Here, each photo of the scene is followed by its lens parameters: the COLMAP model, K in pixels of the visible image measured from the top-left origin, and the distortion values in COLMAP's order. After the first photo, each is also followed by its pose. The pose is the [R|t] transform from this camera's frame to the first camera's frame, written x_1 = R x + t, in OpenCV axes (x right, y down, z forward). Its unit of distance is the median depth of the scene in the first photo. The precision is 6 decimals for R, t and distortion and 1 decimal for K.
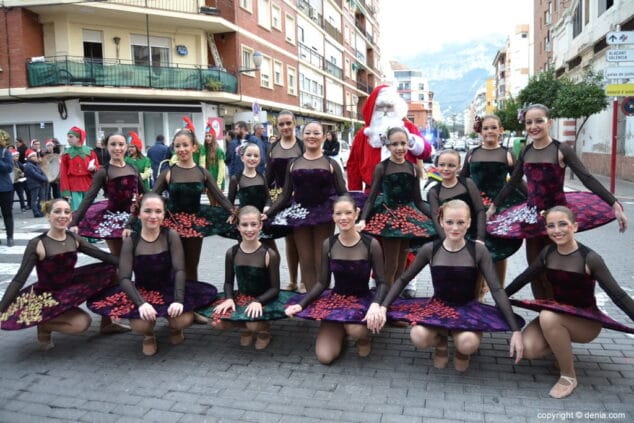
lens RADIAL K [[505.3, 0, 317.2], [0, 505.3, 199.2], [0, 0, 1]] dist [-0.086761, 0.038383]
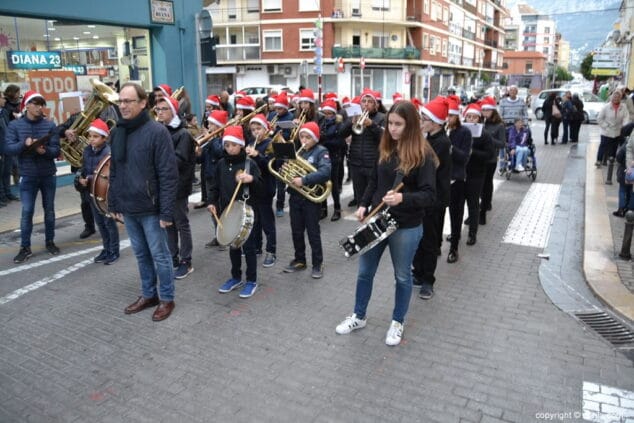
lens RADIAL K [[505.3, 0, 317.2], [0, 505.3, 199.2], [0, 0, 1]] dist [-0.086761, 0.038383]
pose [[0.973895, 0.071714, -0.215371, -0.048936], [-0.044011, 0.990434, 0.130780, 0.043520], [0.222690, -0.117887, 0.967735, -0.525796]]
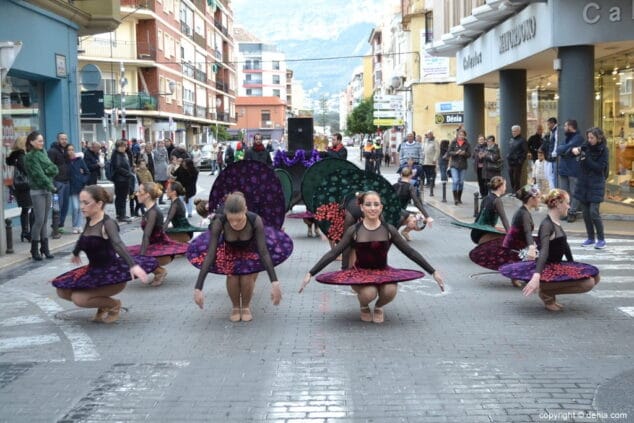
lens RADIAL K [[869.1, 0, 317.0], [0, 869.1, 211.5], [0, 0, 1]] dist [-0.050183, 0.016015]
pose [[0.968218, -0.011379, 0.249851, -0.180162], [0.019075, 0.999414, -0.028405, 0.081458], [-0.249381, 0.032269, 0.967868, -0.784418]]
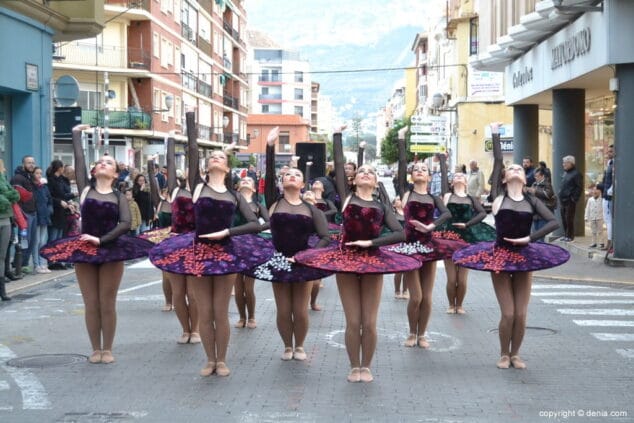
lens RADIAL K [[1070.0, 0, 317.0], [0, 1070.0, 211.5], [0, 0, 1]] dist [-0.017982, -0.152339]
pose [[0.975012, 0.016610, 0.221529, -0.176303], [-0.001047, 0.997533, -0.070185, 0.082947], [-0.222148, 0.068199, 0.972625, -0.803414]]
